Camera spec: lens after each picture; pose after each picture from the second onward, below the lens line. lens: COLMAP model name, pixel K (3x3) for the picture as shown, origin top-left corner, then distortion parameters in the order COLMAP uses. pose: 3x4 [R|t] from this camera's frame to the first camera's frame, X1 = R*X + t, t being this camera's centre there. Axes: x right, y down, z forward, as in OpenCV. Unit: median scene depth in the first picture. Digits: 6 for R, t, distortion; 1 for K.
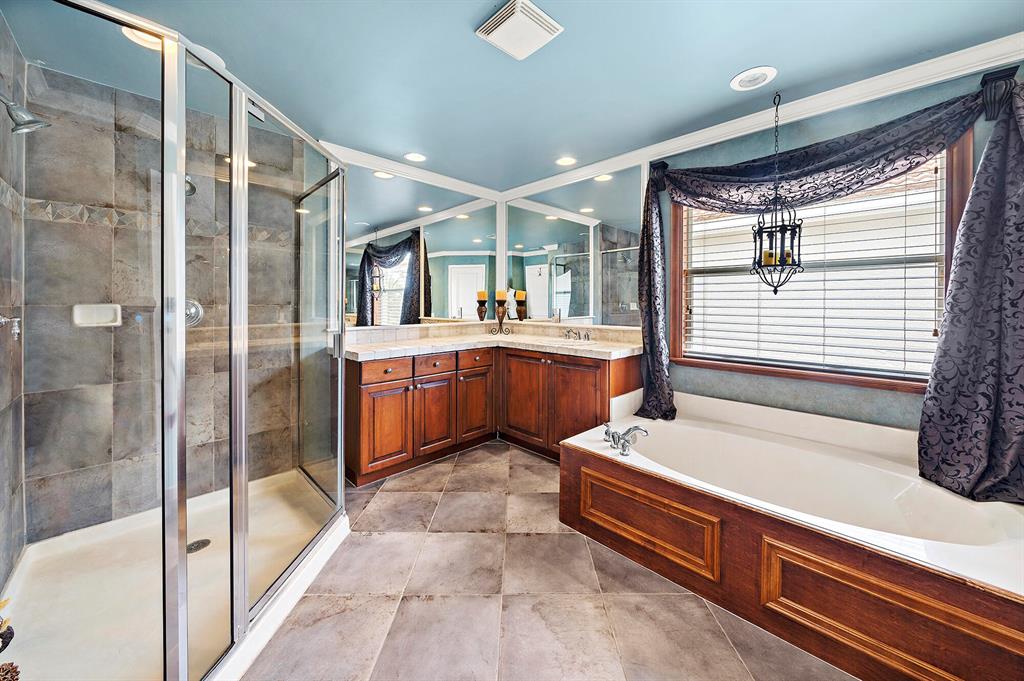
lens RADIAL K [[370.4, 0, 527.1], [0, 370.4, 303.2], [0, 0, 1]] dist [-0.001925, -0.000224]
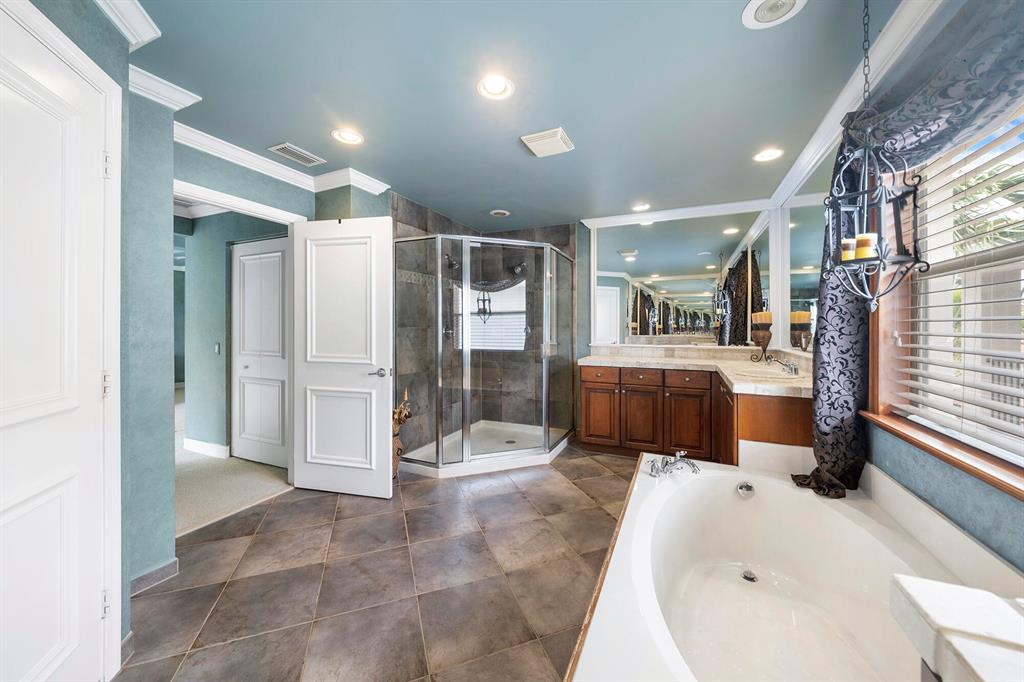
lens RADIAL K [[370.4, 0, 515.6], [0, 370.4, 322.0], [0, 0, 1]] dist [-0.001925, -0.000224]
pose [[0.354730, -0.004994, -0.934955, 0.827661], [-0.001359, 0.999982, -0.005856, -0.010012], [0.934968, 0.003348, 0.354717, 0.209601]]
